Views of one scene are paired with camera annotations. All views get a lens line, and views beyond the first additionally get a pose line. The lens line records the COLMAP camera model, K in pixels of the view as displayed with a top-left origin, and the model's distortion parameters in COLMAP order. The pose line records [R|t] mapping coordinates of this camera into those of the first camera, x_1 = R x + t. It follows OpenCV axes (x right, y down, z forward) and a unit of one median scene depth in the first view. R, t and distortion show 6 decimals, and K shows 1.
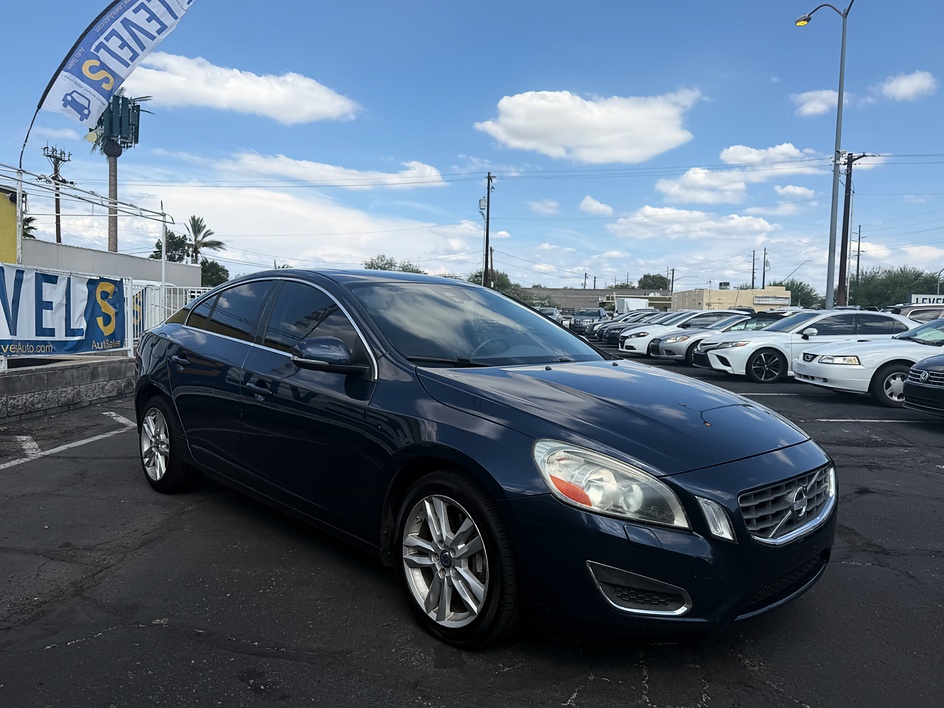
lens RADIAL K [[703.9, 0, 472.0], [0, 703.9, 354.0], [0, 0, 1]] dist [0.132674, -0.182678]
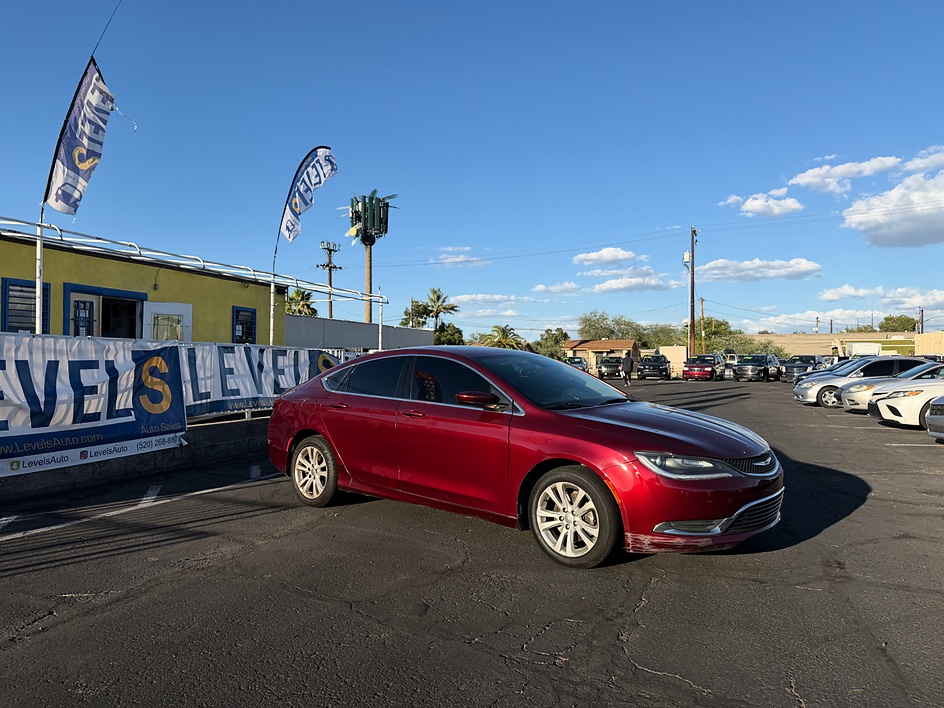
lens RADIAL K [[663.6, 0, 467.8], [0, 663.6, 359.3], [0, 0, 1]] dist [0.117532, -0.197994]
pose [[0.945468, -0.025083, -0.324748, 0.028548], [0.003522, 0.997760, -0.066810, -0.000317], [0.325696, 0.062022, 0.943438, -0.015730]]
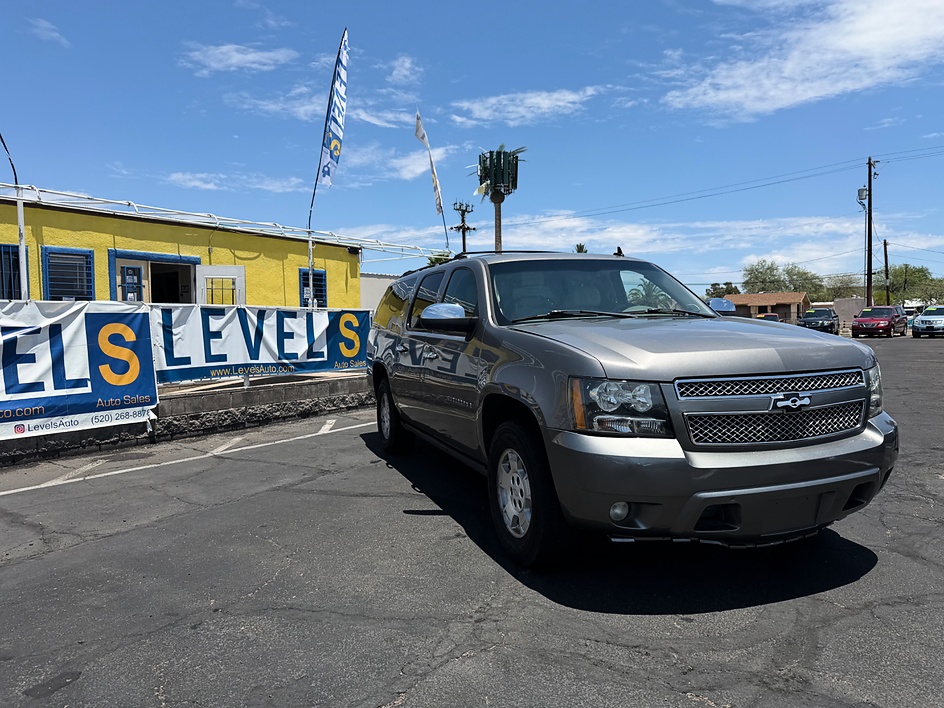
lens RADIAL K [[663.6, 0, 467.8], [0, 663.6, 359.3], [0, 0, 1]] dist [0.117532, -0.197994]
pose [[0.844818, -0.014207, -0.534865, 0.047316], [0.010232, 0.999894, -0.010398, -0.001403], [0.534956, 0.003312, 0.844873, 0.026637]]
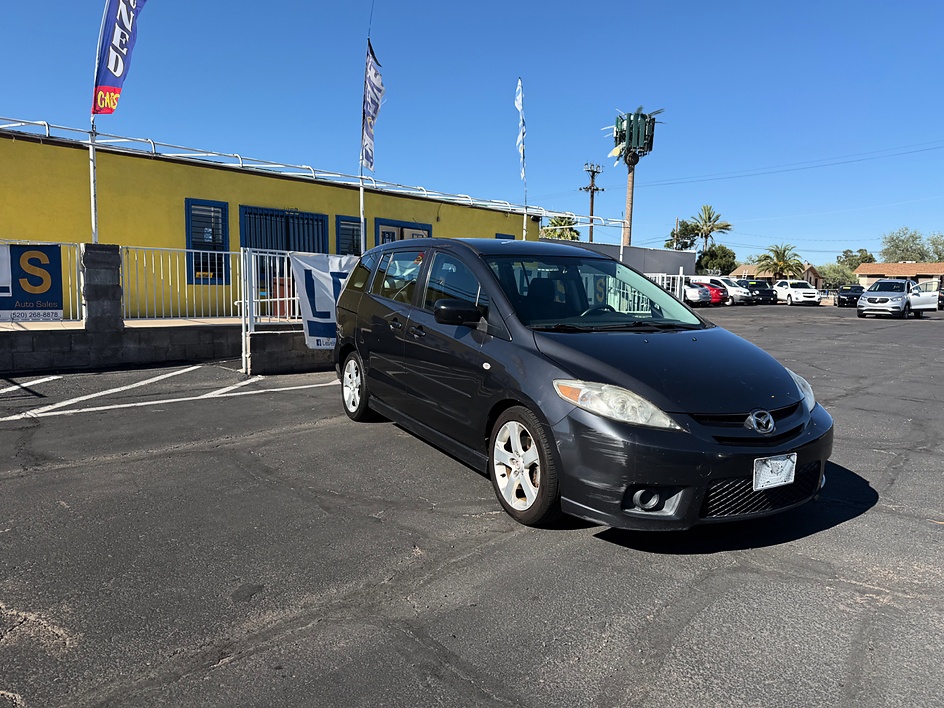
lens RADIAL K [[663.6, 0, 467.8], [0, 663.6, 359.3], [0, 0, 1]] dist [0.117532, -0.197994]
pose [[0.752310, 0.062540, -0.655834, 0.055211], [-0.036029, 0.997900, 0.053829, 0.003440], [0.657823, -0.016867, 0.752984, -0.043539]]
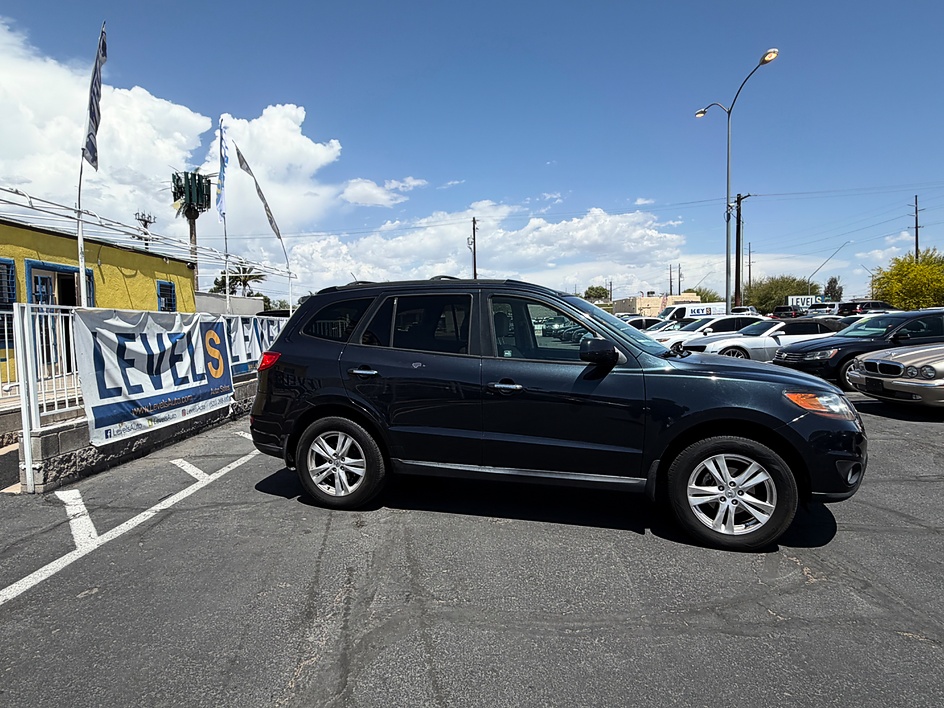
lens RADIAL K [[563.9, 0, 472.0], [0, 563.9, 354.0], [0, 0, 1]] dist [0.002476, 0.000059]
pose [[0.998497, -0.045563, 0.030453, -0.023742], [0.045602, 0.998960, -0.000583, -0.001458], [-0.030395, 0.001971, 0.999536, -0.047899]]
